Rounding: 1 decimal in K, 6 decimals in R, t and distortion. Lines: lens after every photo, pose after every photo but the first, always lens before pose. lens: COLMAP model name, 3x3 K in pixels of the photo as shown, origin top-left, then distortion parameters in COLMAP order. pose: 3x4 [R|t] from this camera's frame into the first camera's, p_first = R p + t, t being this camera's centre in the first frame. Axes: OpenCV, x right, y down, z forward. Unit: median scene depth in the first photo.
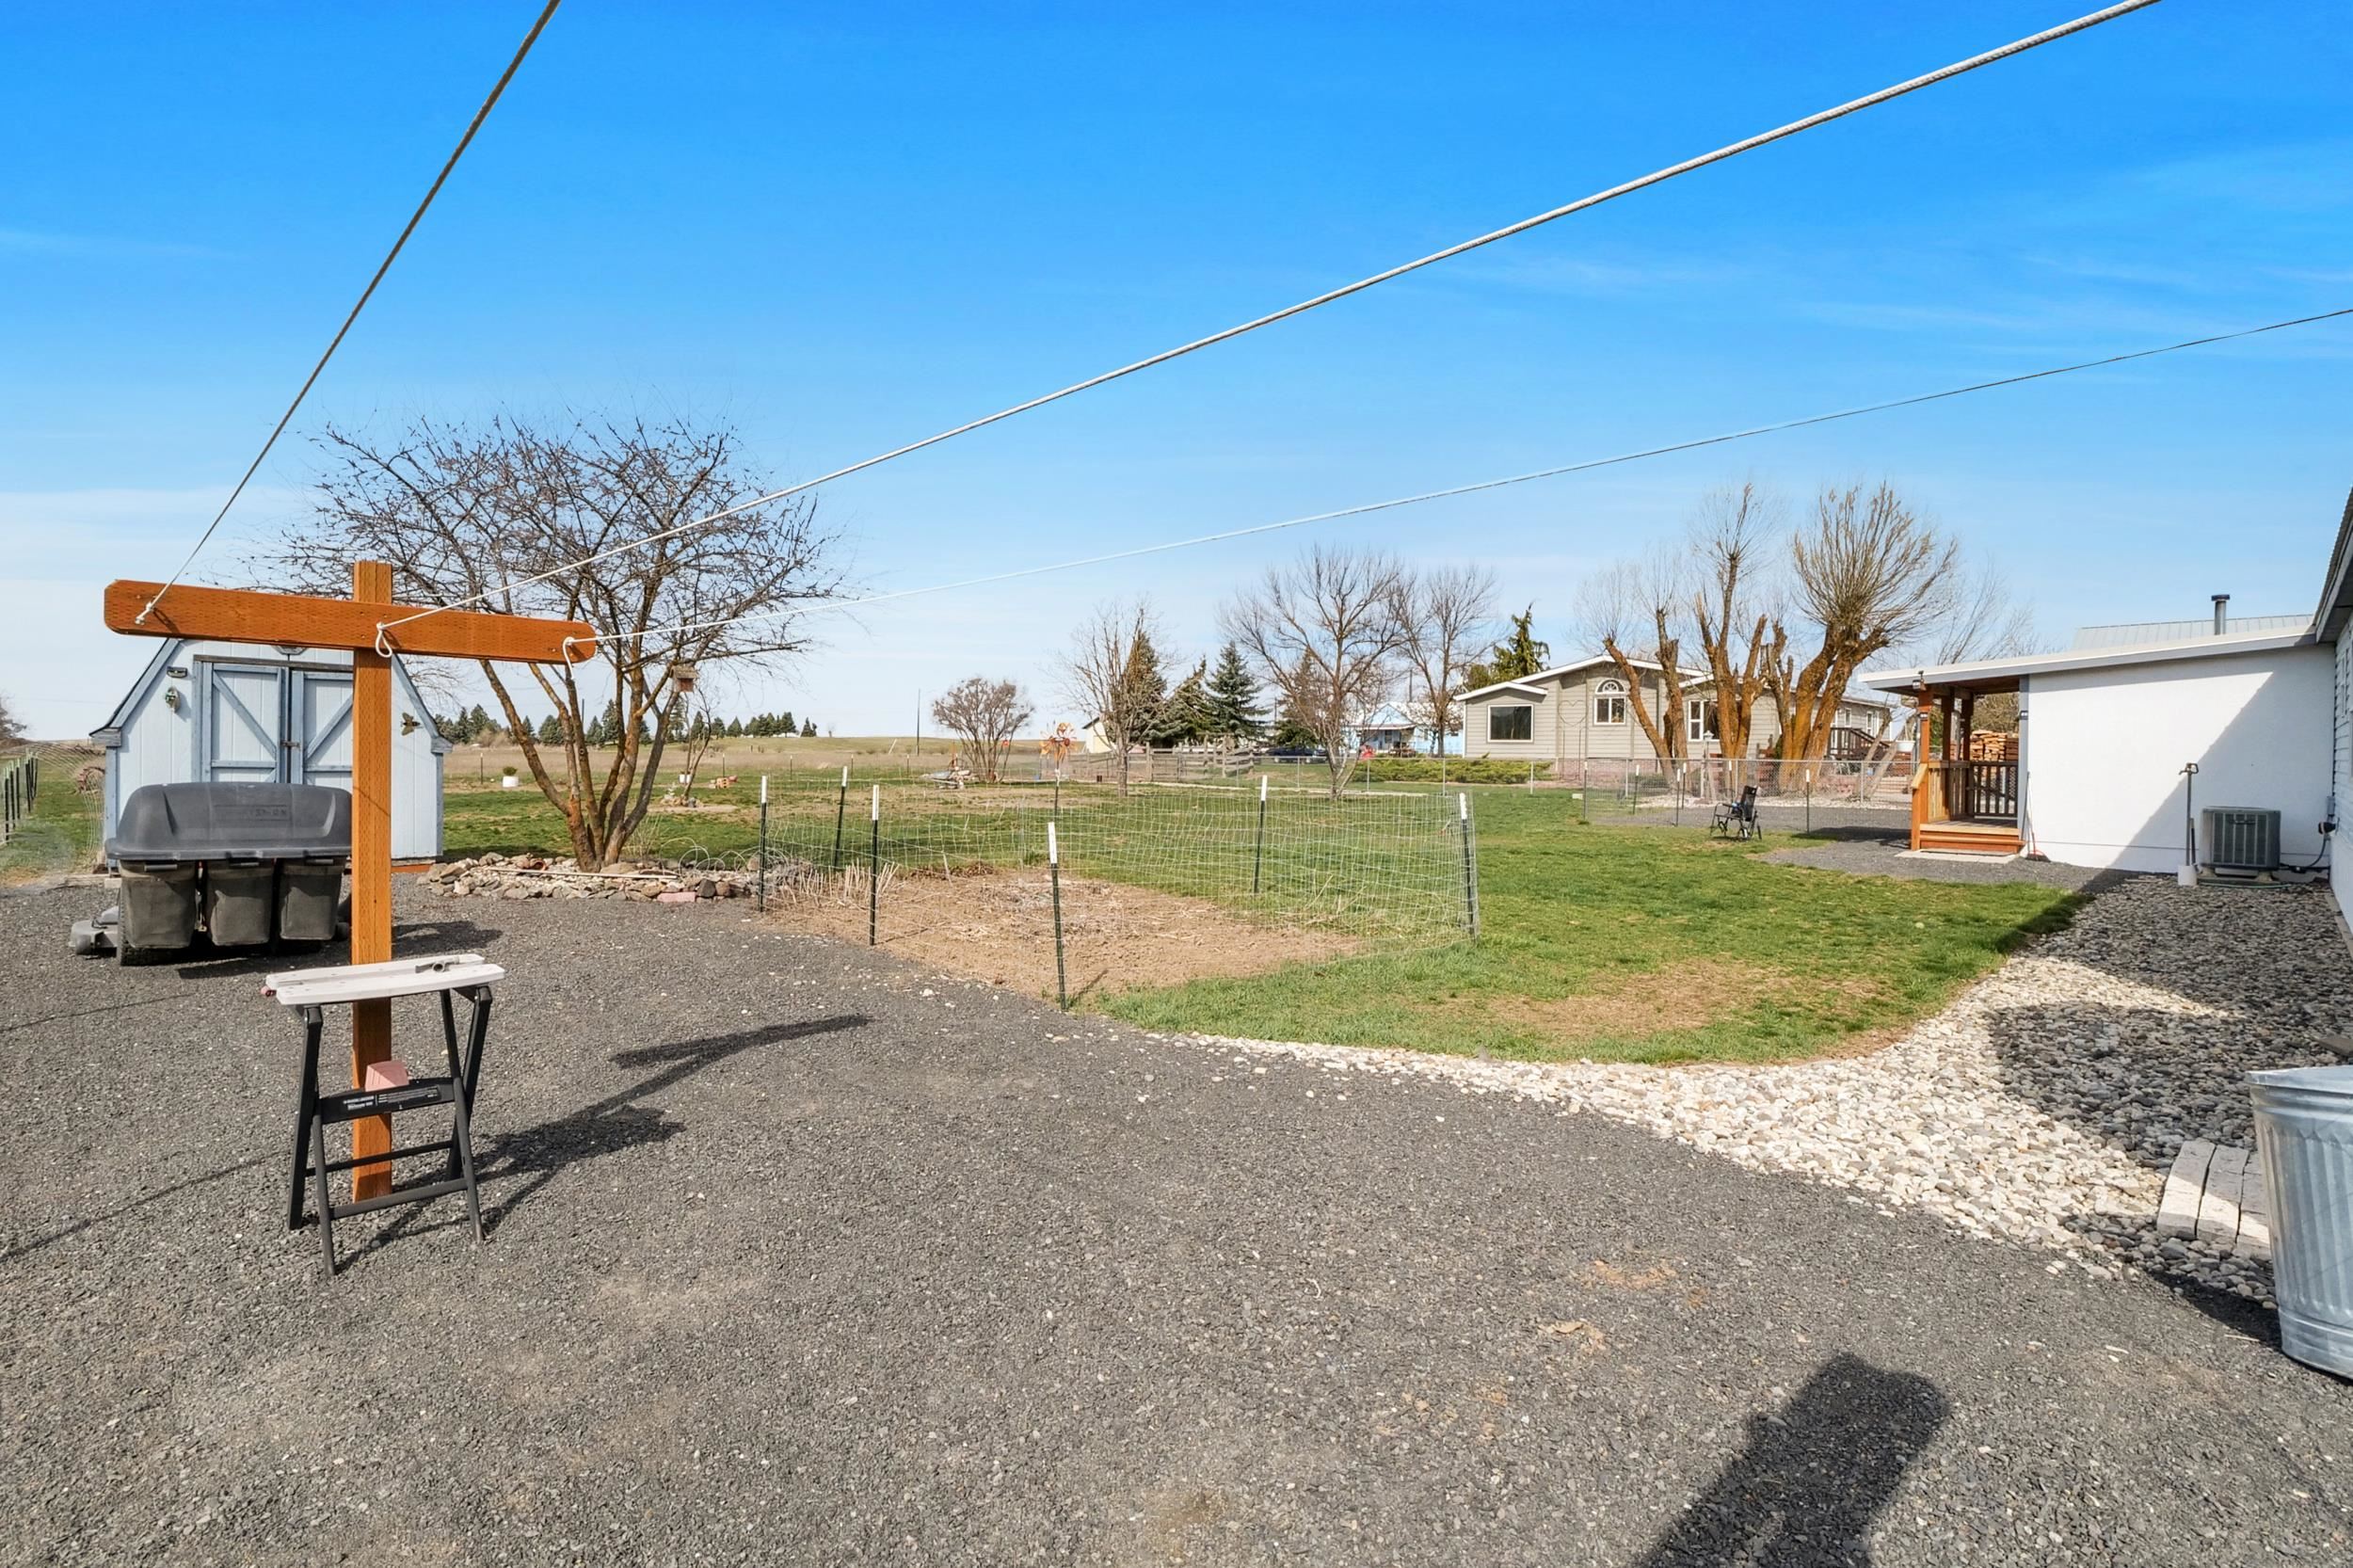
lens RADIAL K [[1112.4, 0, 1170.0], [0, 1112.4, 759.3], [0, 0, 1]] dist [-0.016017, -0.000343]
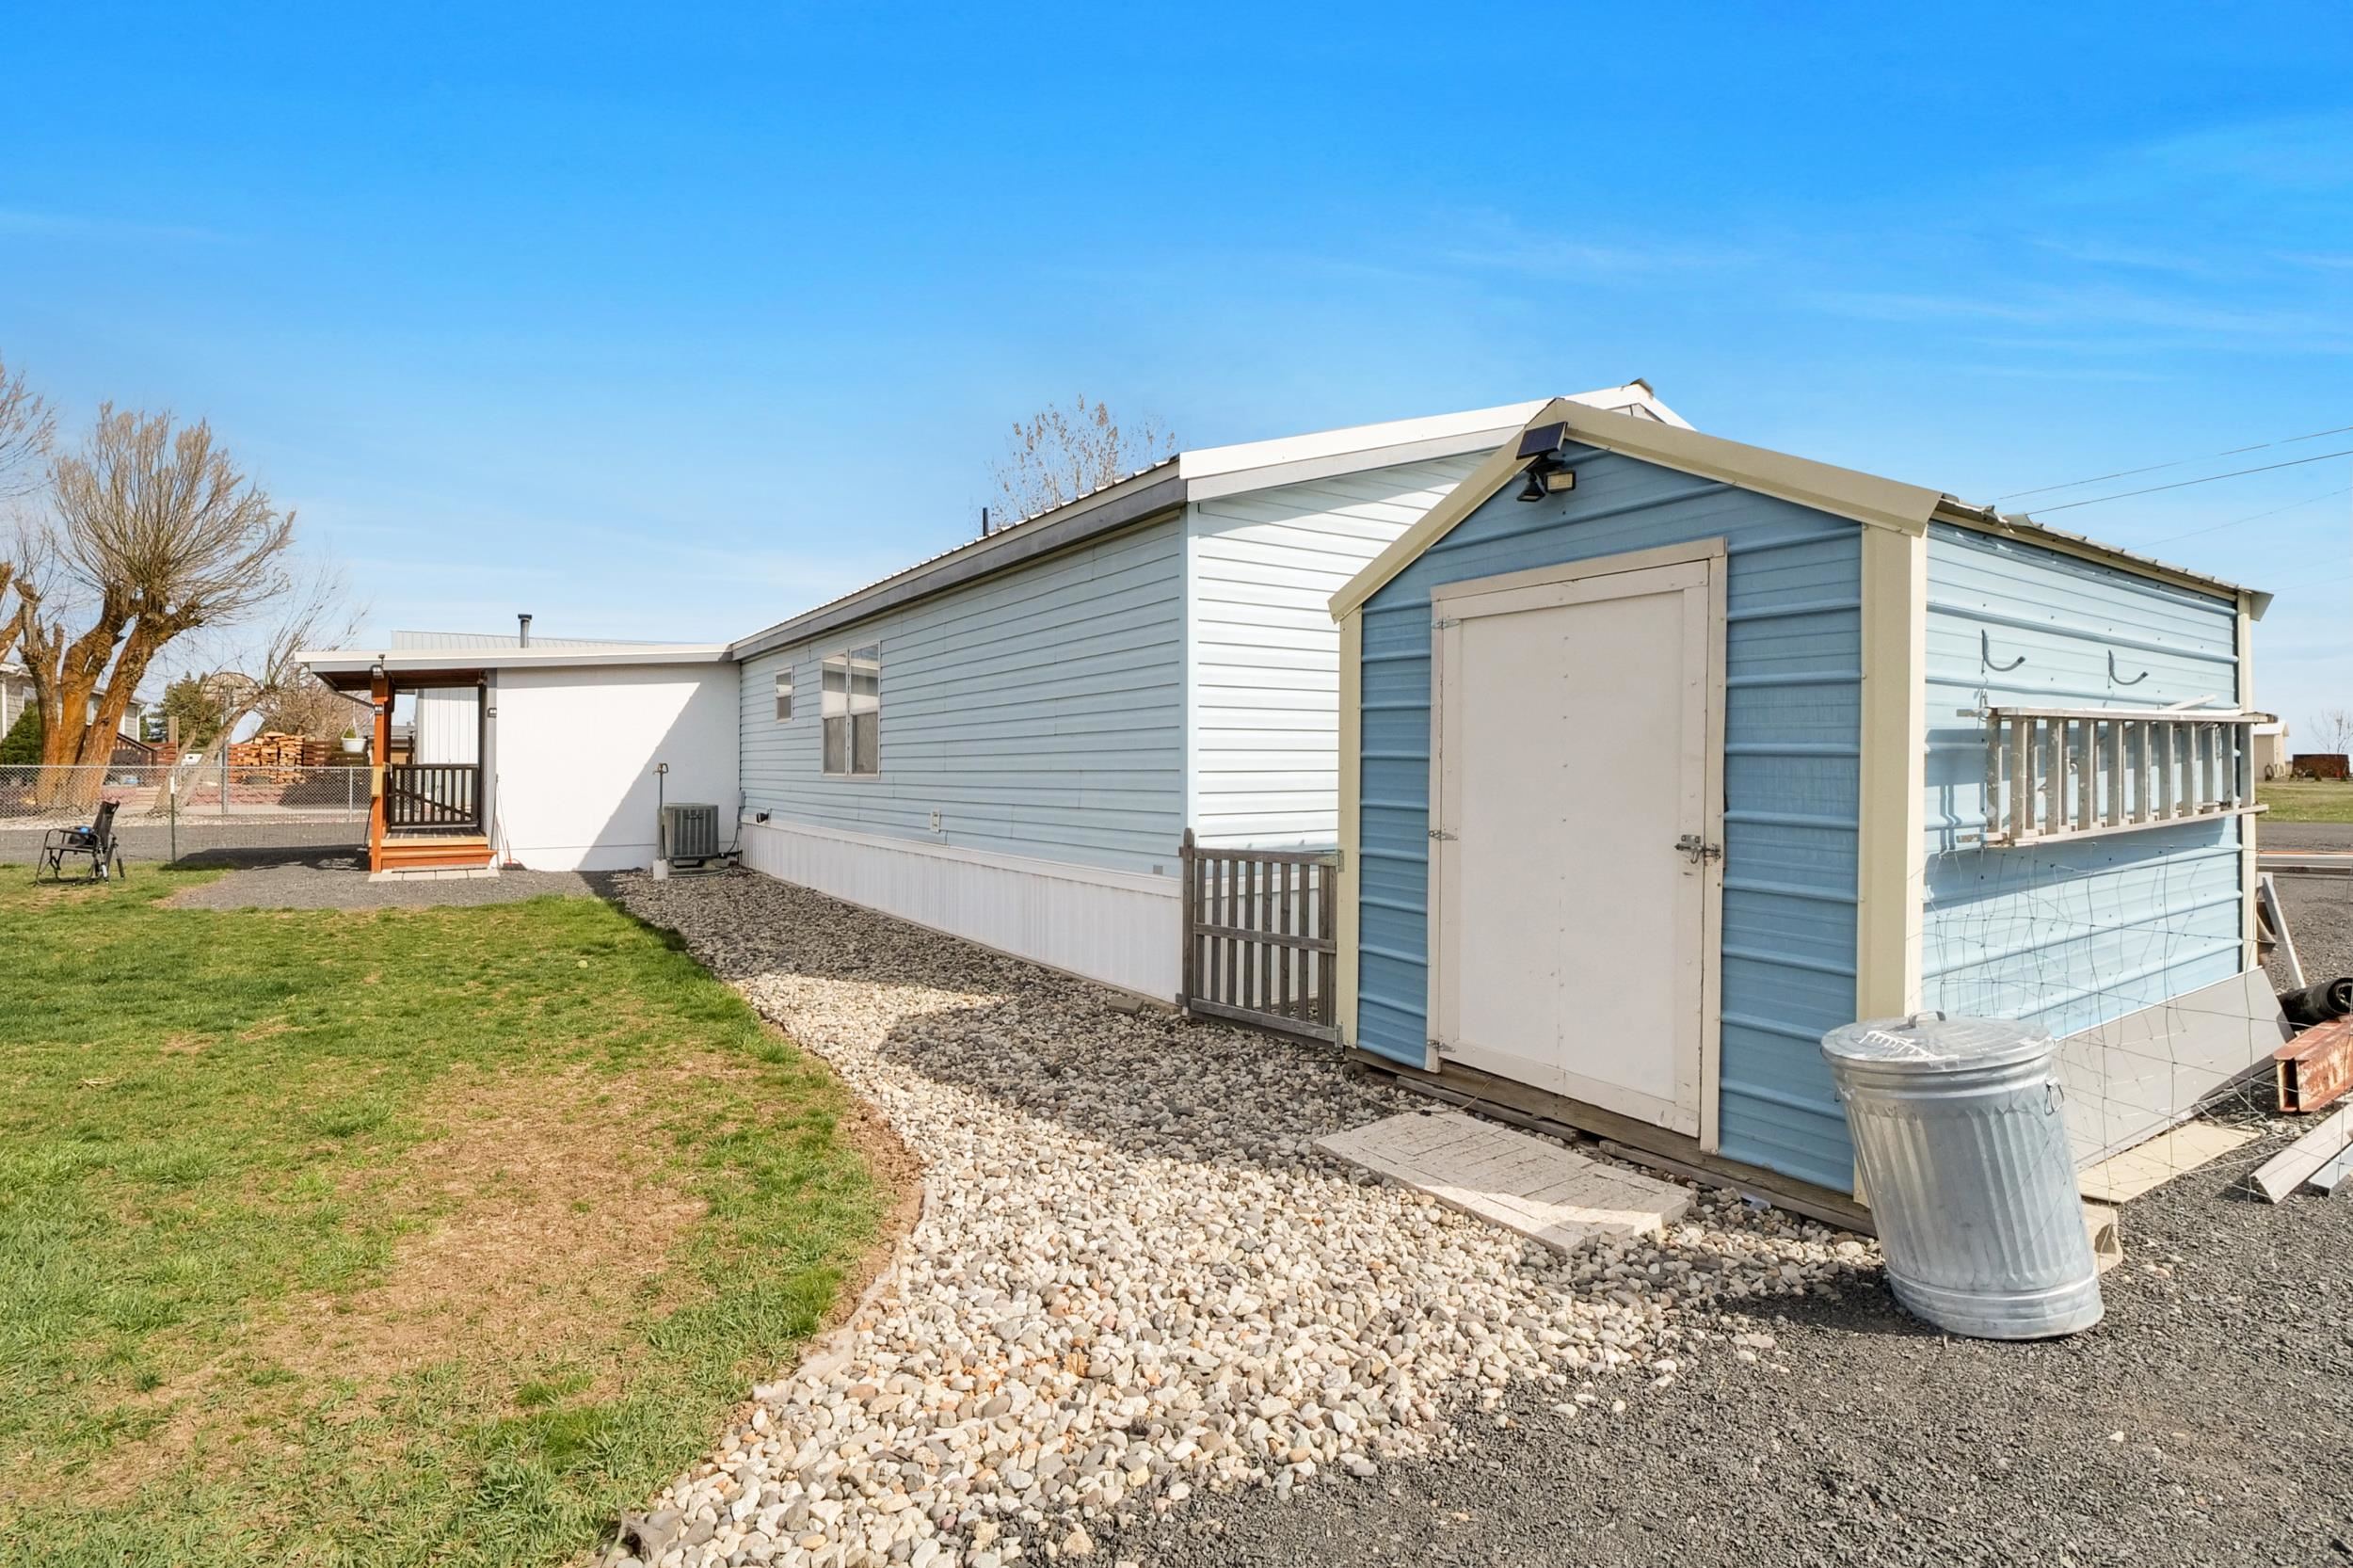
lens RADIAL K [[1112.4, 0, 1170.0], [0, 1112.4, 759.3], [0, 0, 1]] dist [-0.016017, -0.000343]
pose [[0.194848, 0.001388, 0.980832, -0.012761], [0.005371, 0.999982, -0.002482, 0.003461], [-0.980819, 0.005751, 0.194838, 0.225181]]
